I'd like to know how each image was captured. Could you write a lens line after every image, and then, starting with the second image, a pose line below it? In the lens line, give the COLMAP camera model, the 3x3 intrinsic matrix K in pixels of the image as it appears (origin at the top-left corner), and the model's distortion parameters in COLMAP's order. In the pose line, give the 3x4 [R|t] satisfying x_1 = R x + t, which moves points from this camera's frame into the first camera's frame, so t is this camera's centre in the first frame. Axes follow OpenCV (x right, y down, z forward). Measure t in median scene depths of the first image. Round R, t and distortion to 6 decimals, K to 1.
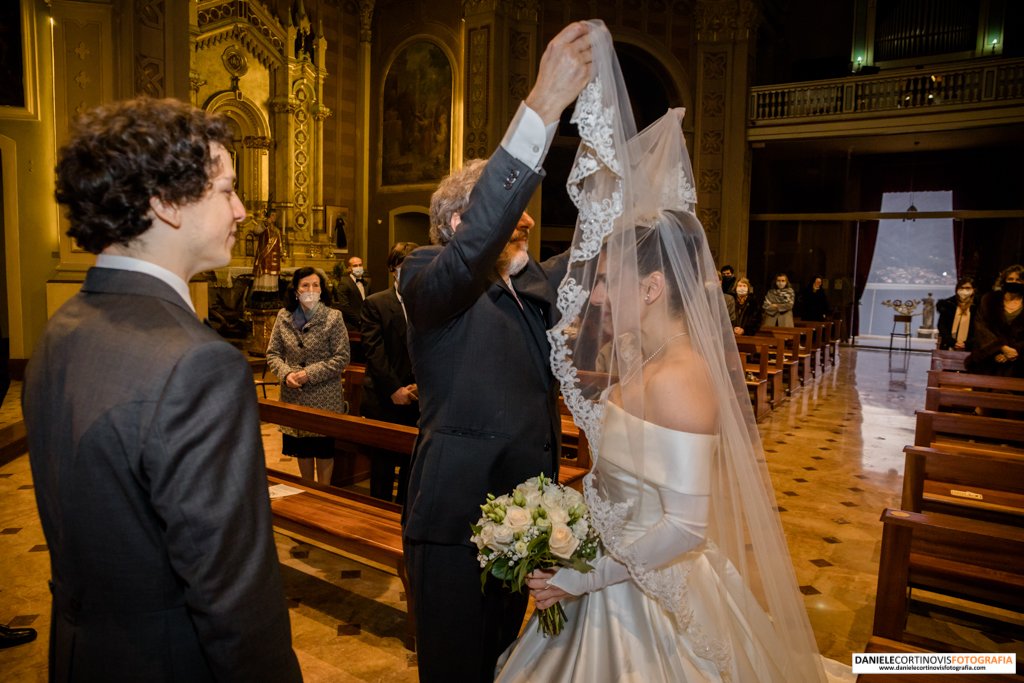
lens RADIAL K [[720.4, 0, 500.4], [0, 720.4, 341.2], [0, 0, 1]] dist [-0.105182, 0.080438]
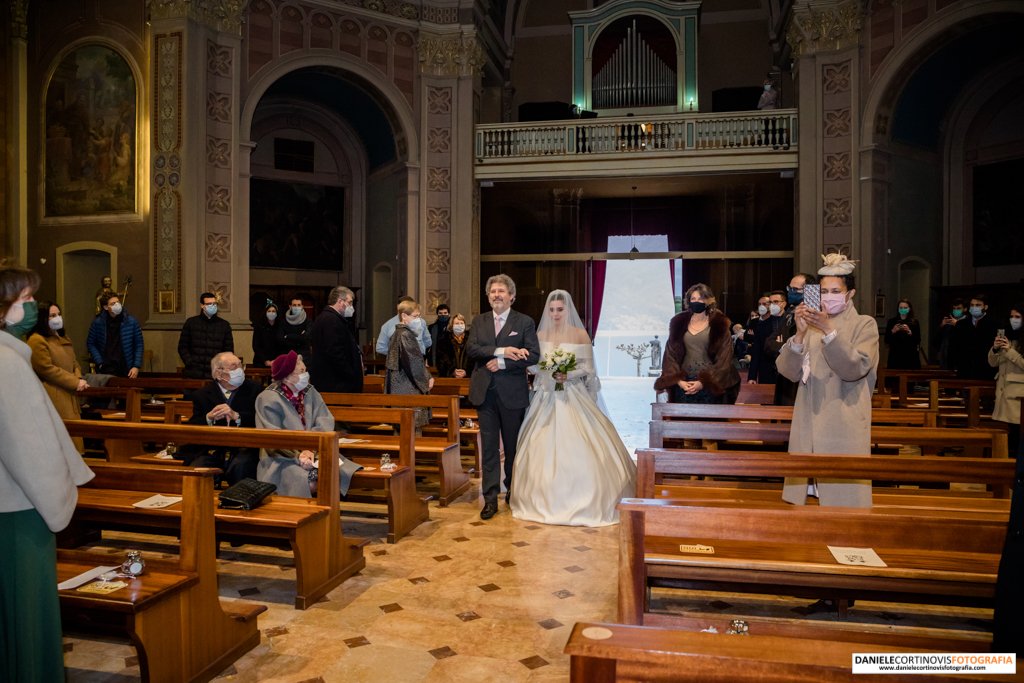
lens RADIAL K [[720.4, 0, 531.2], [0, 720.4, 344.1], [0, 0, 1]] dist [-0.105182, 0.080438]
pose [[0.930767, -0.025901, 0.364693, 0.059762], [0.053359, 0.996430, -0.065415, 0.008256], [-0.361697, 0.080346, 0.928827, 0.086795]]
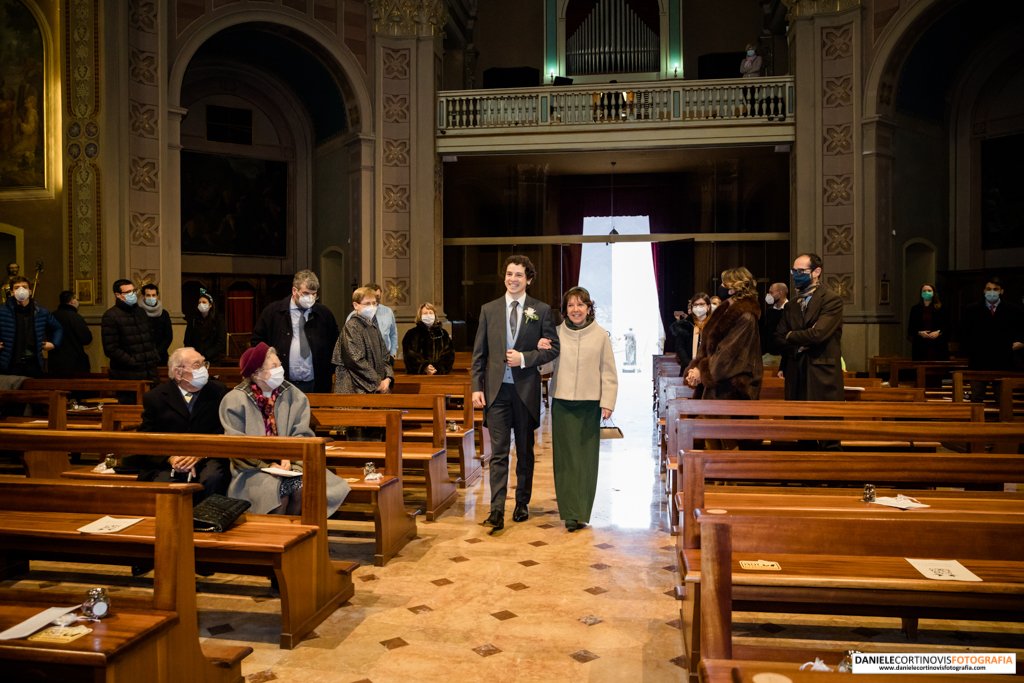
lens RADIAL K [[790.3, 0, 525.2], [0, 790.3, 343.8], [0, 0, 1]] dist [-0.092344, 0.077783]
pose [[0.908476, -0.036406, 0.416349, 0.041954], [0.065842, 0.996226, -0.056557, 0.008275], [-0.412719, 0.078794, 0.907444, 0.111993]]
